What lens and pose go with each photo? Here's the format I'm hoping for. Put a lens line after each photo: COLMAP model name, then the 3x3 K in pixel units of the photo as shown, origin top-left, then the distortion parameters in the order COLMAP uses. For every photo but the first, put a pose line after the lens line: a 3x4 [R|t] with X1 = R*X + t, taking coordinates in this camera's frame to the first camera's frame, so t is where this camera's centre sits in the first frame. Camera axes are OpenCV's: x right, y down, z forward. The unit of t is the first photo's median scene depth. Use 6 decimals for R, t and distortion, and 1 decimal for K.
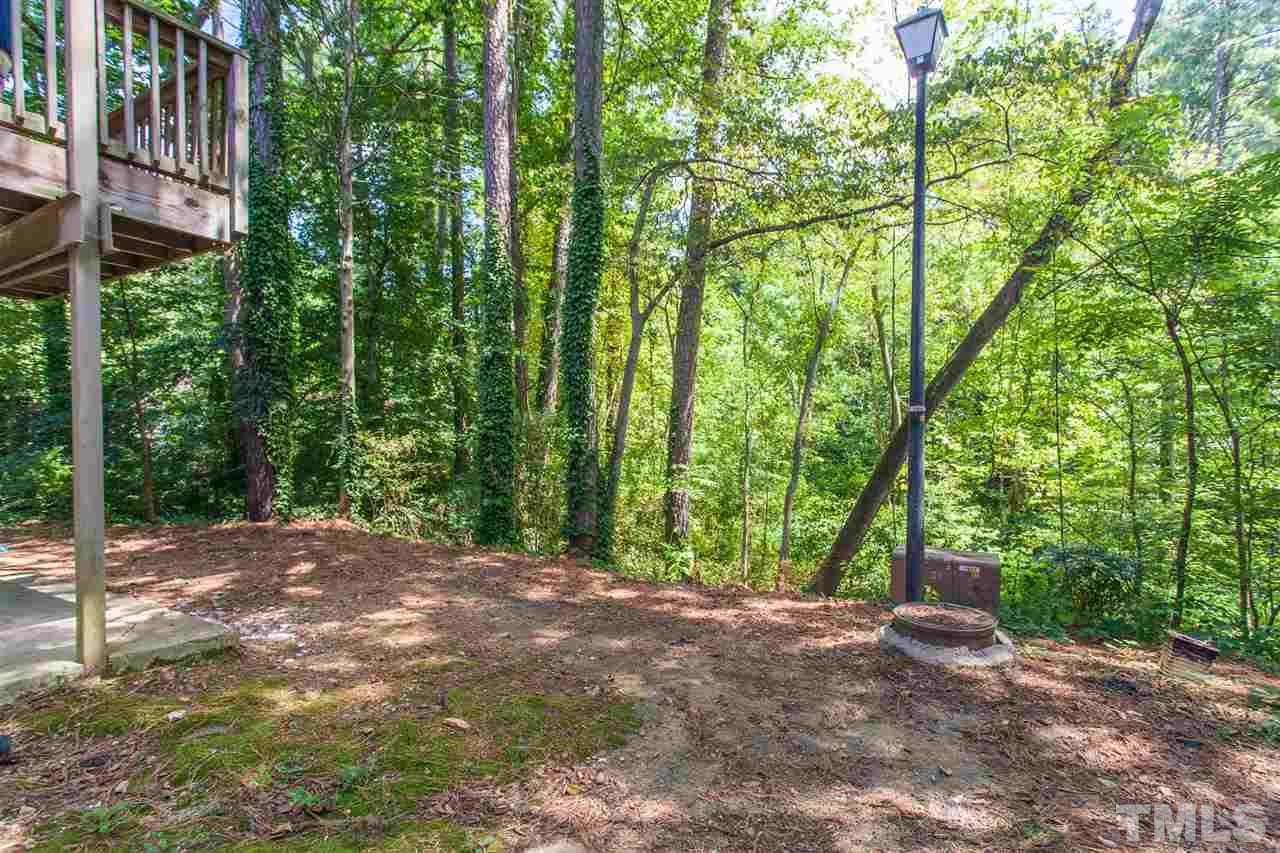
lens RADIAL K [[622.5, 0, 638.9], [0, 622.5, 436.5], [0, 0, 1]] dist [-0.000194, 0.001305]
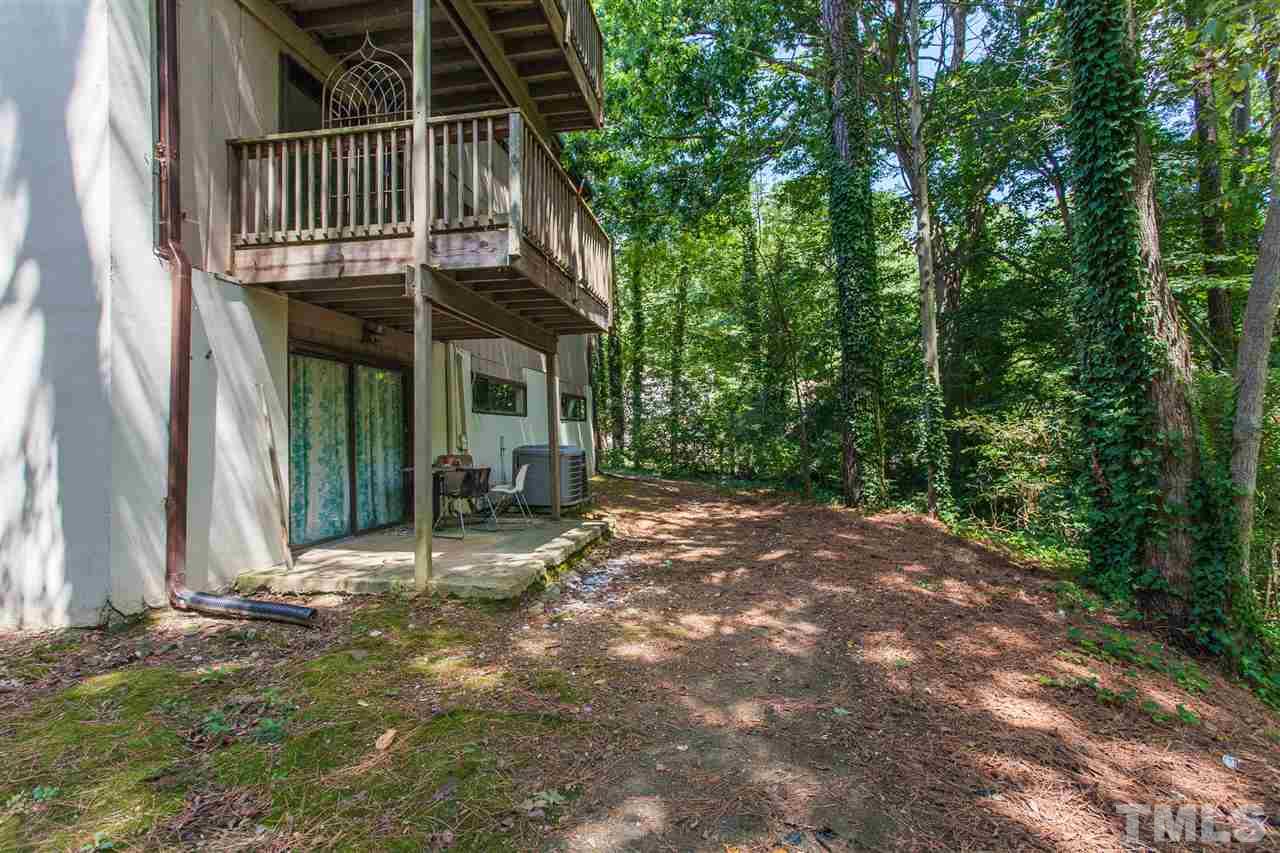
lens RADIAL K [[622.5, 0, 638.9], [0, 622.5, 436.5], [0, 0, 1]] dist [-0.000194, 0.001305]
pose [[0.380876, 0.011556, -0.924554, 0.582945], [0.013506, 0.999746, 0.018060, -0.005705], [0.924527, -0.019366, 0.380623, 0.809991]]
